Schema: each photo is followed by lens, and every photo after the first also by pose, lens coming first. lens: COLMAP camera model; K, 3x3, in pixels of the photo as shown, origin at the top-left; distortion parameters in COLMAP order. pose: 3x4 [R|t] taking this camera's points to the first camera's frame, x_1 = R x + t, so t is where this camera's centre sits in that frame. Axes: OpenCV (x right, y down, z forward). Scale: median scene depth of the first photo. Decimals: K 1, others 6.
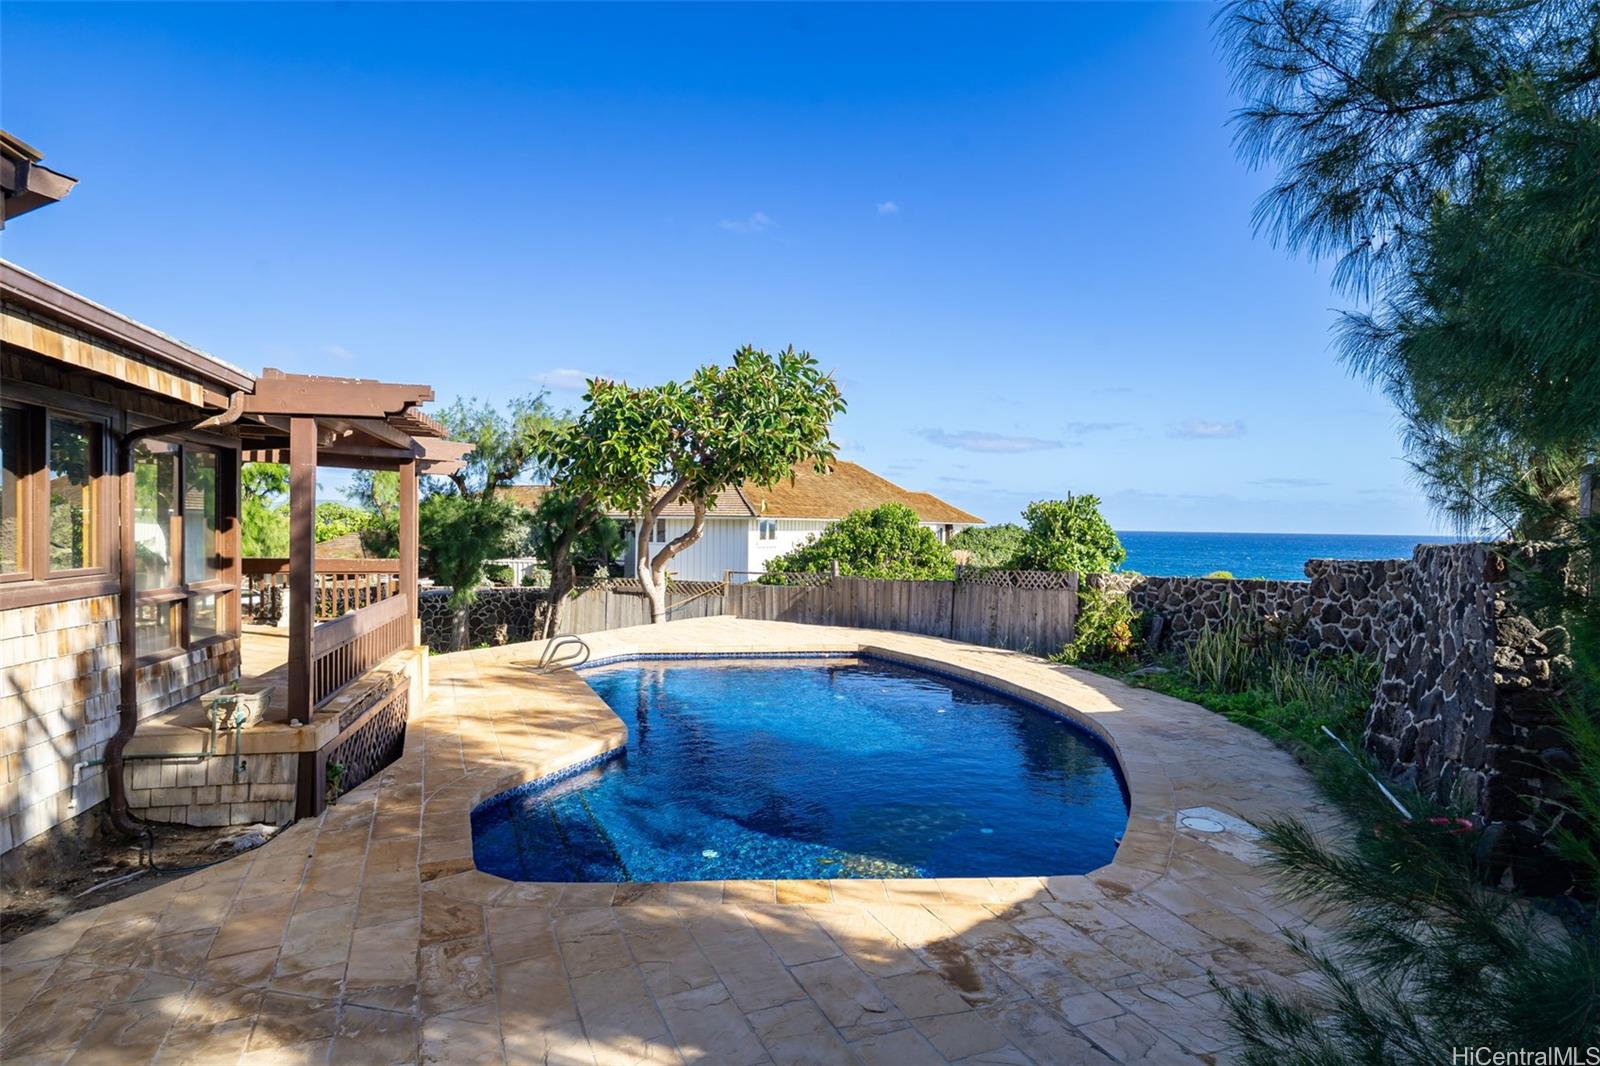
lens RADIAL K [[1580.1, 0, 800.0], [0, 1580.1, 533.0], [0, 0, 1]] dist [0.004093, 0.002809]
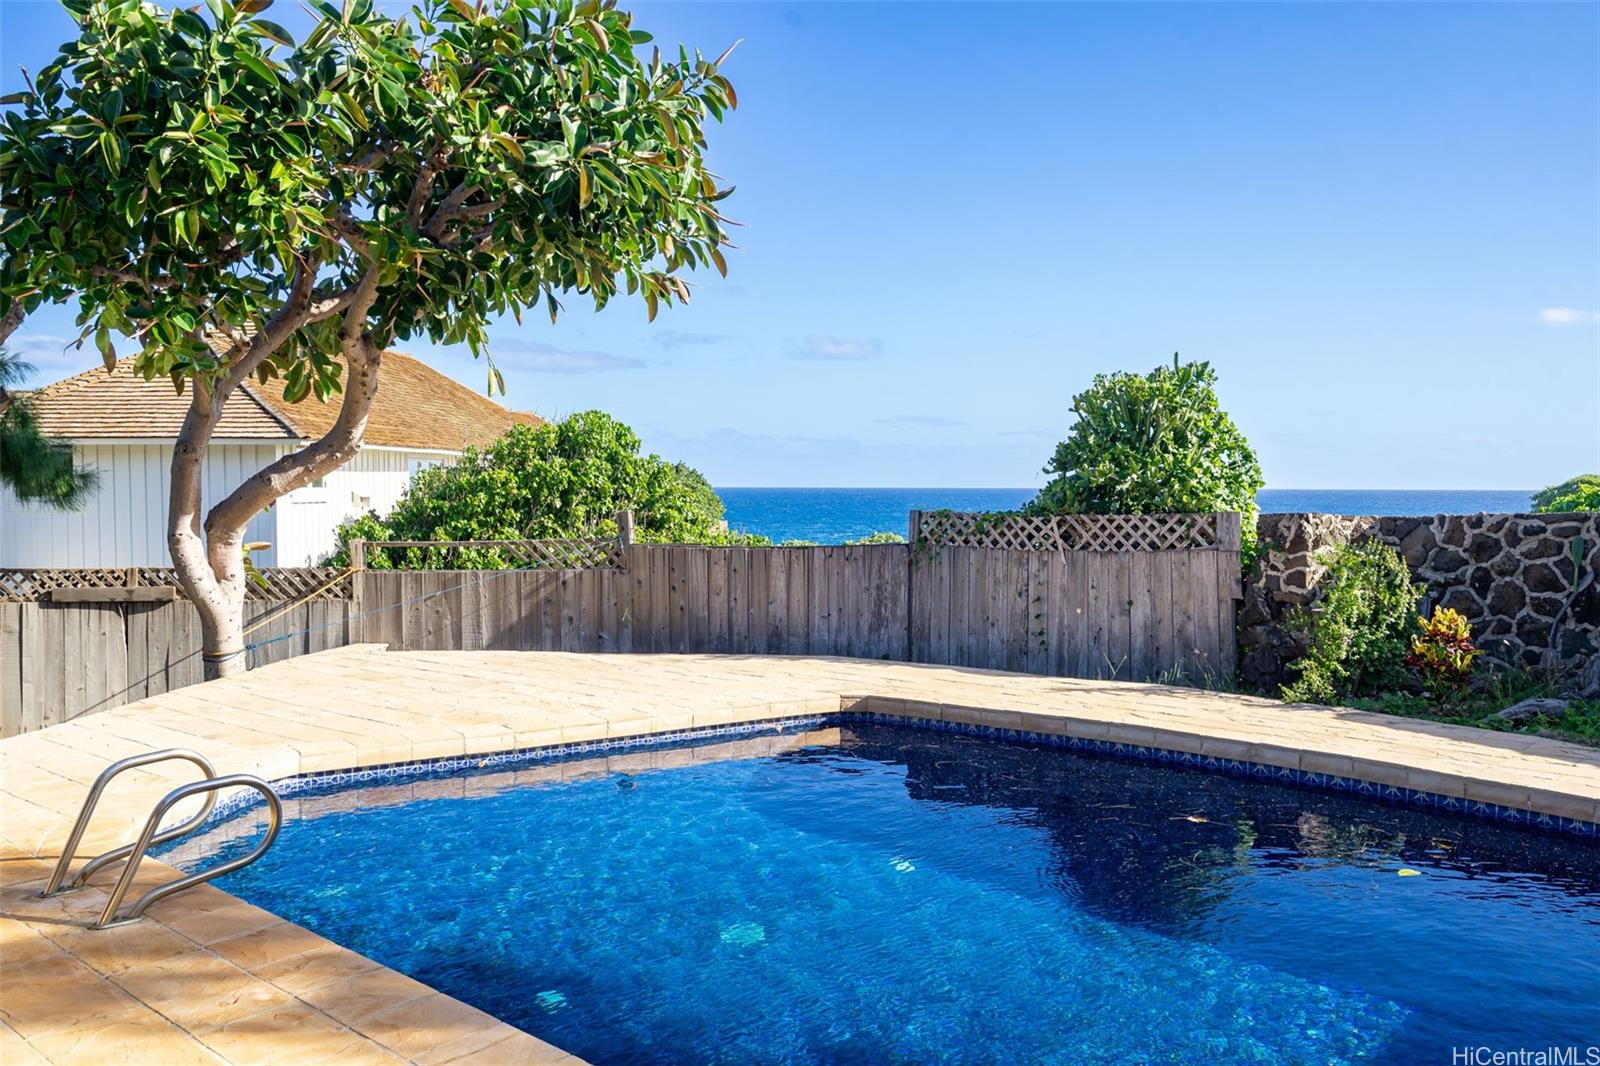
lens RADIAL K [[1395.7, 0, 800.0], [0, 1395.7, 533.0], [0, 0, 1]] dist [0.005373, -0.000782]
pose [[0.839678, -0.022474, 0.542619, -0.160653], [0.021948, 0.999731, 0.007442, 0.022737], [-0.542640, 0.005661, 0.839946, 0.647139]]
